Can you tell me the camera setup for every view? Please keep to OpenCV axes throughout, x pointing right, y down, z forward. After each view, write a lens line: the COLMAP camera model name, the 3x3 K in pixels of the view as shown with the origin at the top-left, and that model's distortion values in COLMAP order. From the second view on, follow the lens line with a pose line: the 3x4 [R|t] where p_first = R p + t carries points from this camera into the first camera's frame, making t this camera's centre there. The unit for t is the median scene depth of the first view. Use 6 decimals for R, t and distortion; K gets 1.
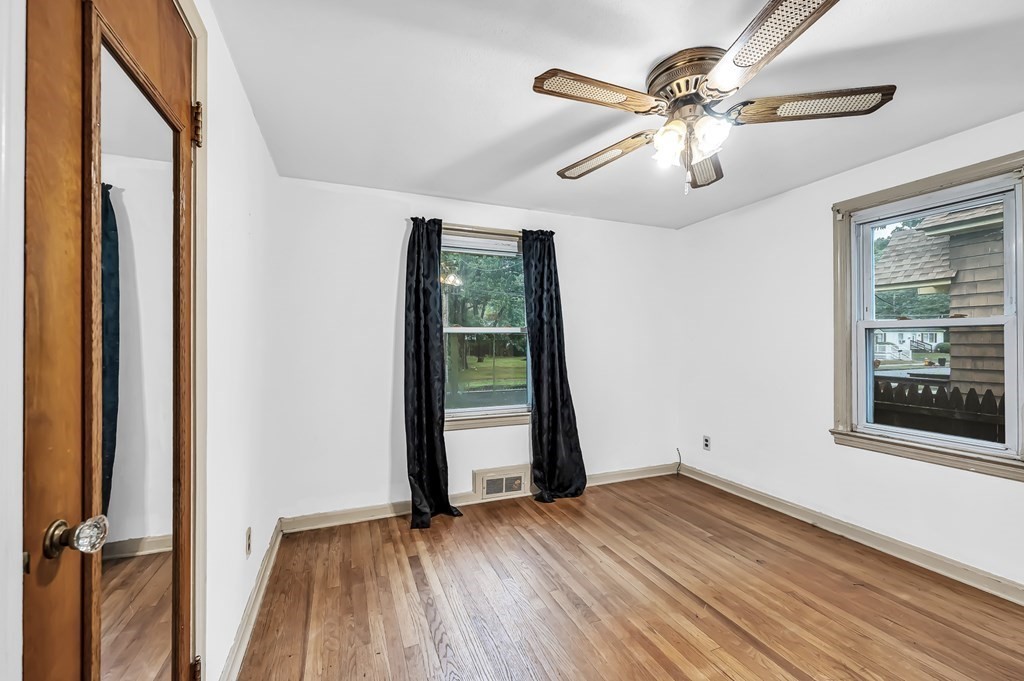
lens RADIAL K [[413.6, 0, 506.9], [0, 413.6, 336.9], [0, 0, 1]] dist [0.000574, 0.000355]
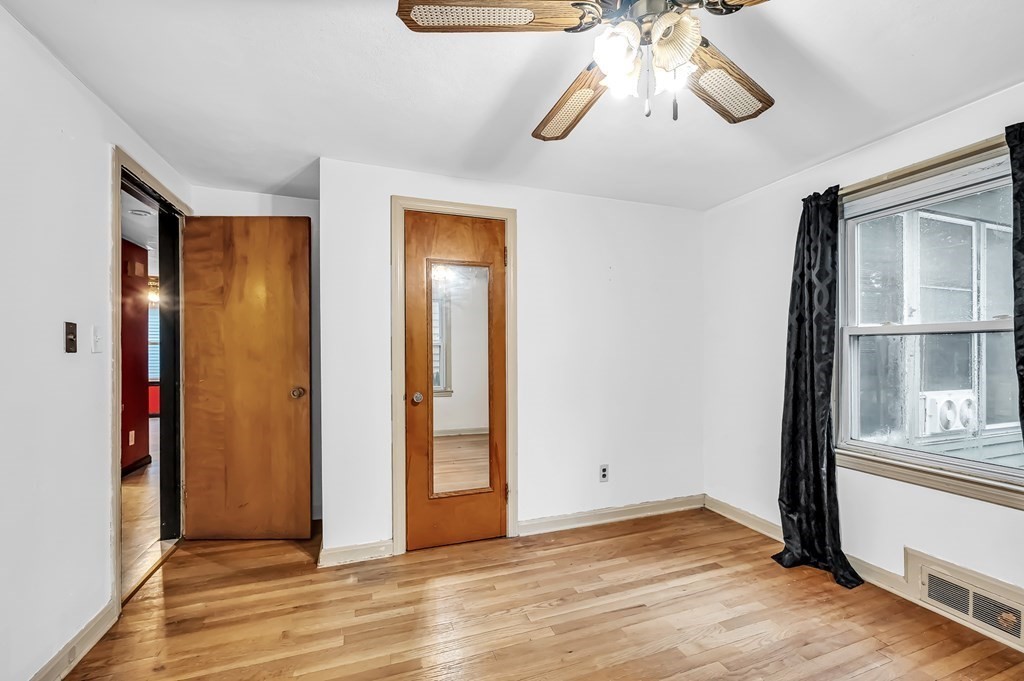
lens RADIAL K [[413.6, 0, 507.7], [0, 413.6, 351.1], [0, 0, 1]] dist [0.000574, 0.000355]
pose [[-0.042149, 0.001413, -0.999110, 0.678340], [0.015787, 0.999875, 0.000748, 0.008147], [0.998987, -0.015742, -0.042166, 0.471058]]
